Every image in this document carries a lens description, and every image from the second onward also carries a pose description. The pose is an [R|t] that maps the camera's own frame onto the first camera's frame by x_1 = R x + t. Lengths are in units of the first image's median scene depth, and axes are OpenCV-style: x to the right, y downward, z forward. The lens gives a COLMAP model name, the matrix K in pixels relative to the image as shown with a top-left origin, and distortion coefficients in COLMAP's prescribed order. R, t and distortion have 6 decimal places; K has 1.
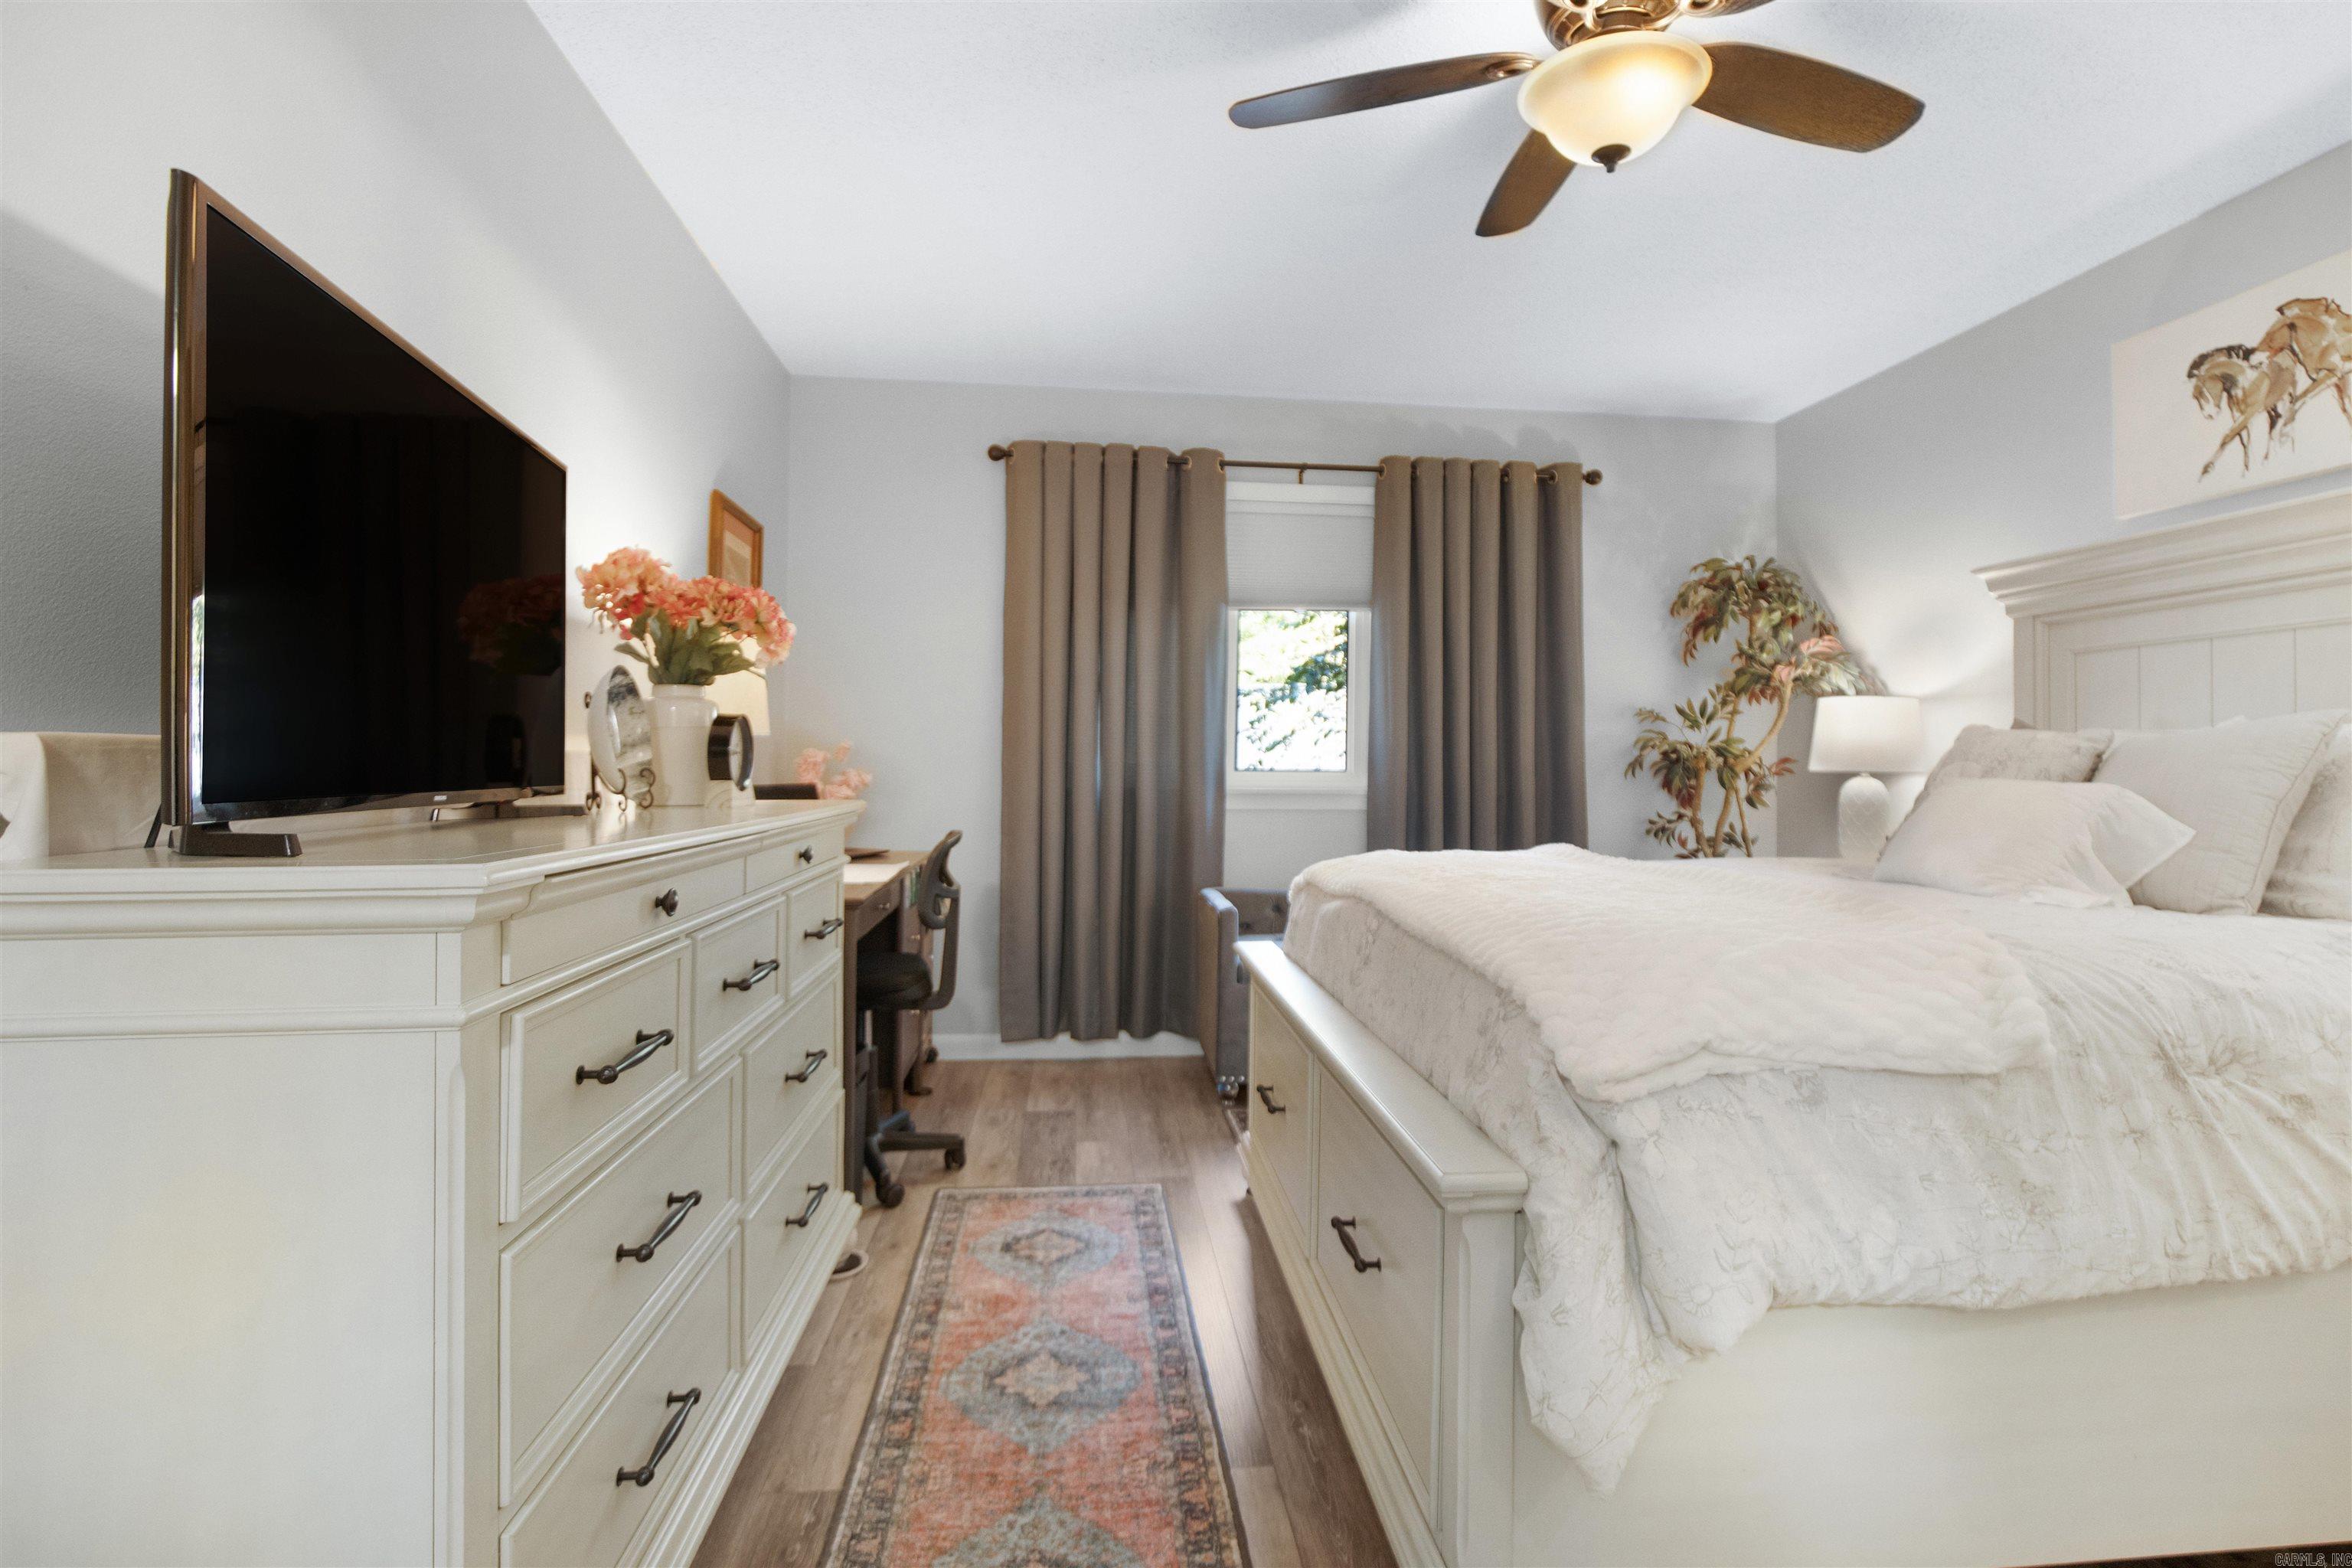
lens RADIAL K [[1119.0, 0, 1203.3], [0, 1119.0, 747.3], [0, 0, 1]] dist [-0.003537, 0.000821]
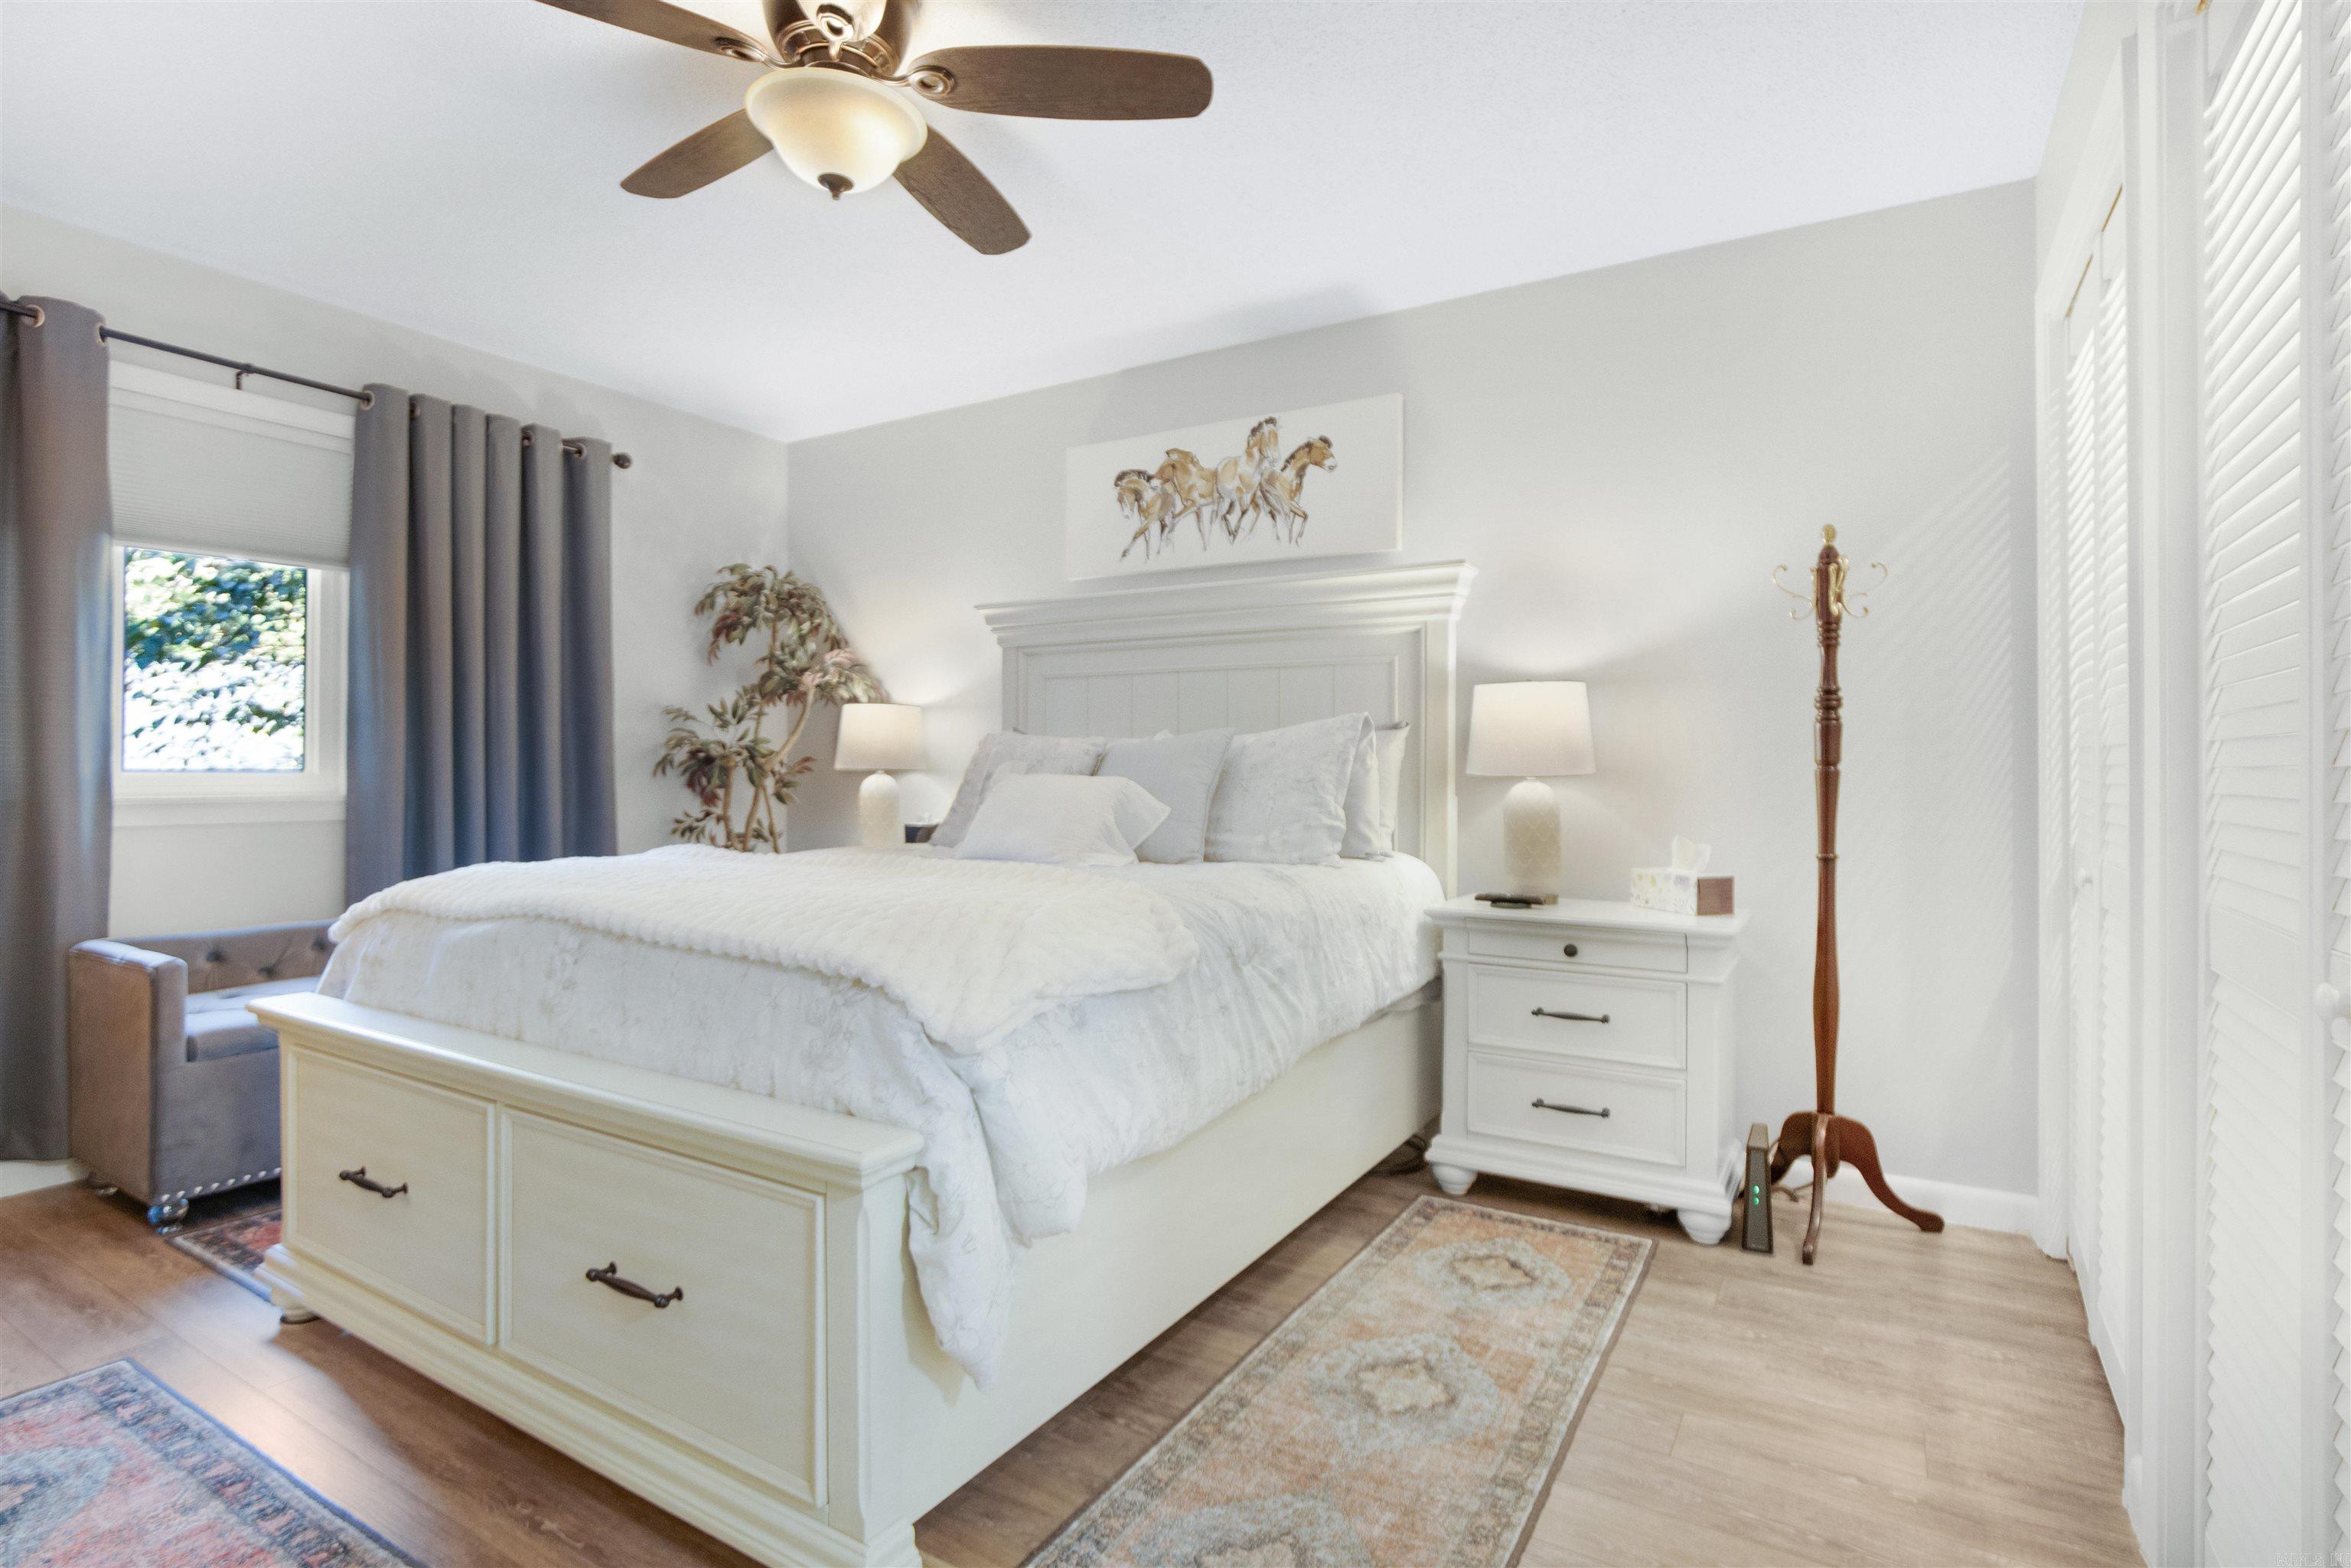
lens RADIAL K [[1138.8, 0, 1168.0], [0, 1138.8, 775.6], [0, 0, 1]] dist [-0.013495, 0.007860]
pose [[0.622250, -0.008702, 0.782770, -0.153537], [-0.011256, 0.999735, 0.020062, 0.001292], [-0.782737, -0.021295, 0.621988, 0.043337]]
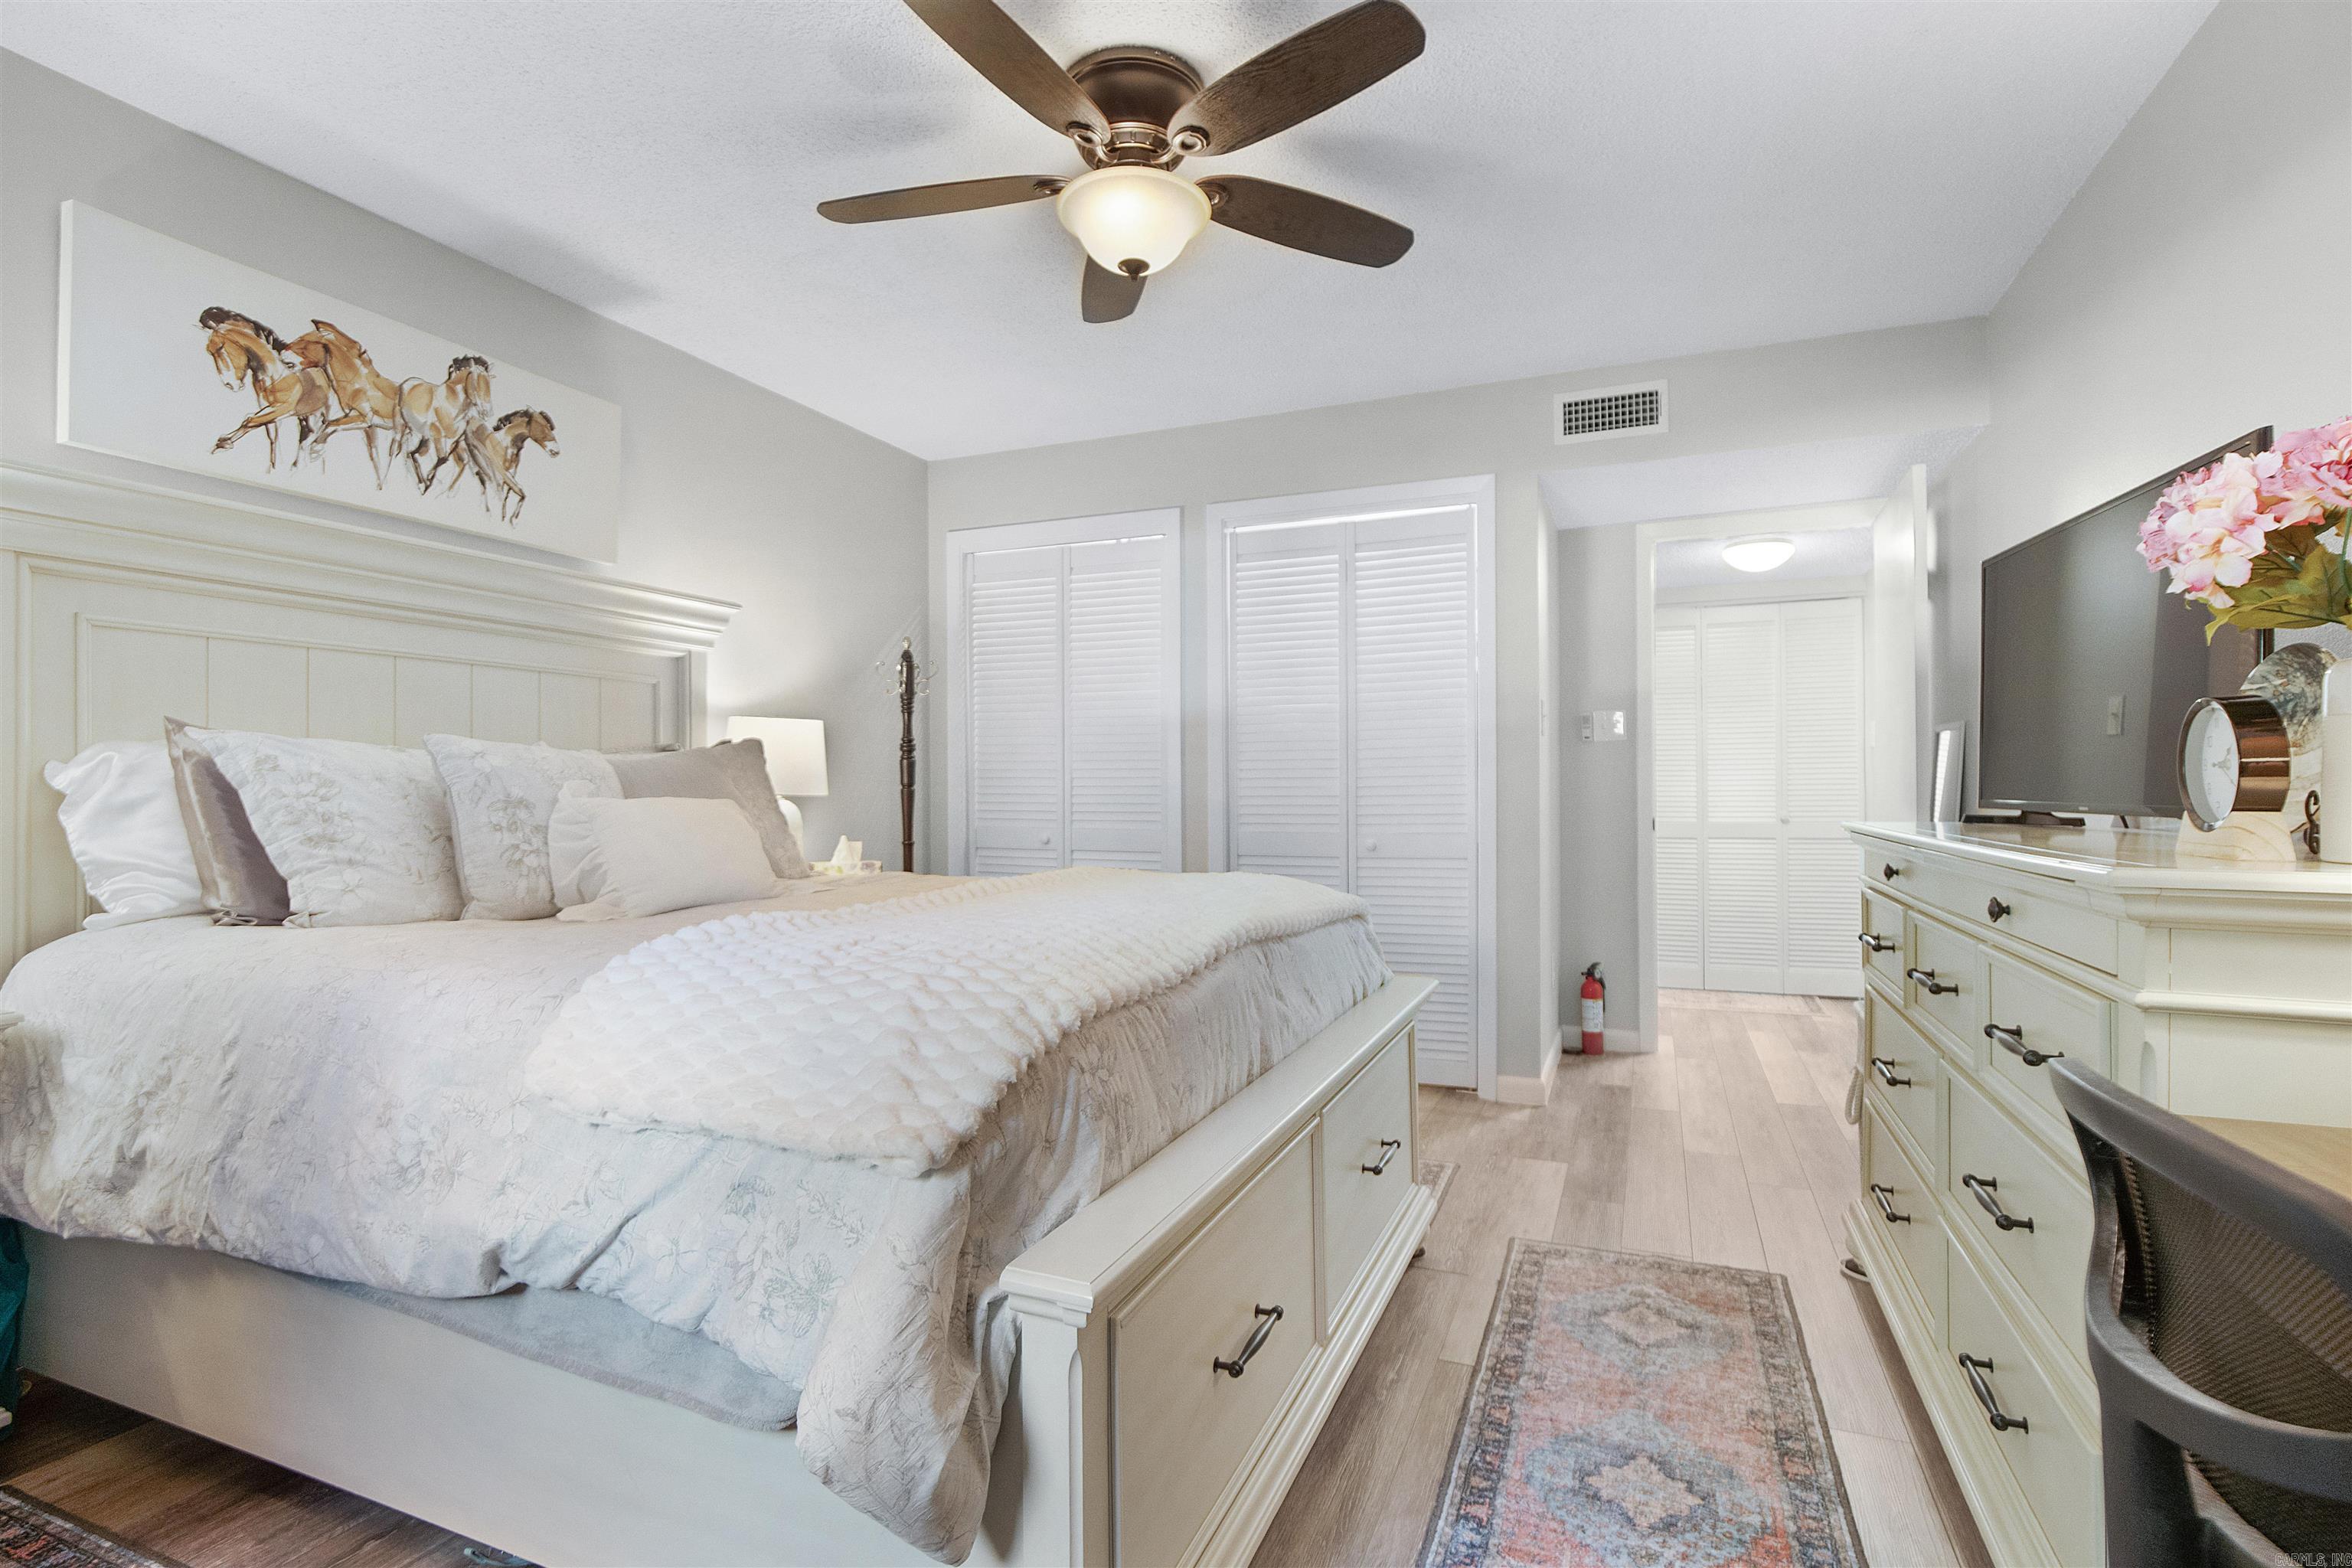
lens RADIAL K [[1140.8, 0, 1184.9], [0, 1140.8, 793.2], [0, 0, 1]] dist [-0.013203, 0.002177]
pose [[-0.874772, -0.004972, 0.484509, -0.144622], [-0.009249, 0.999937, -0.006438, 0.017135], [-0.484446, -0.010113, -0.874763, 1.096781]]
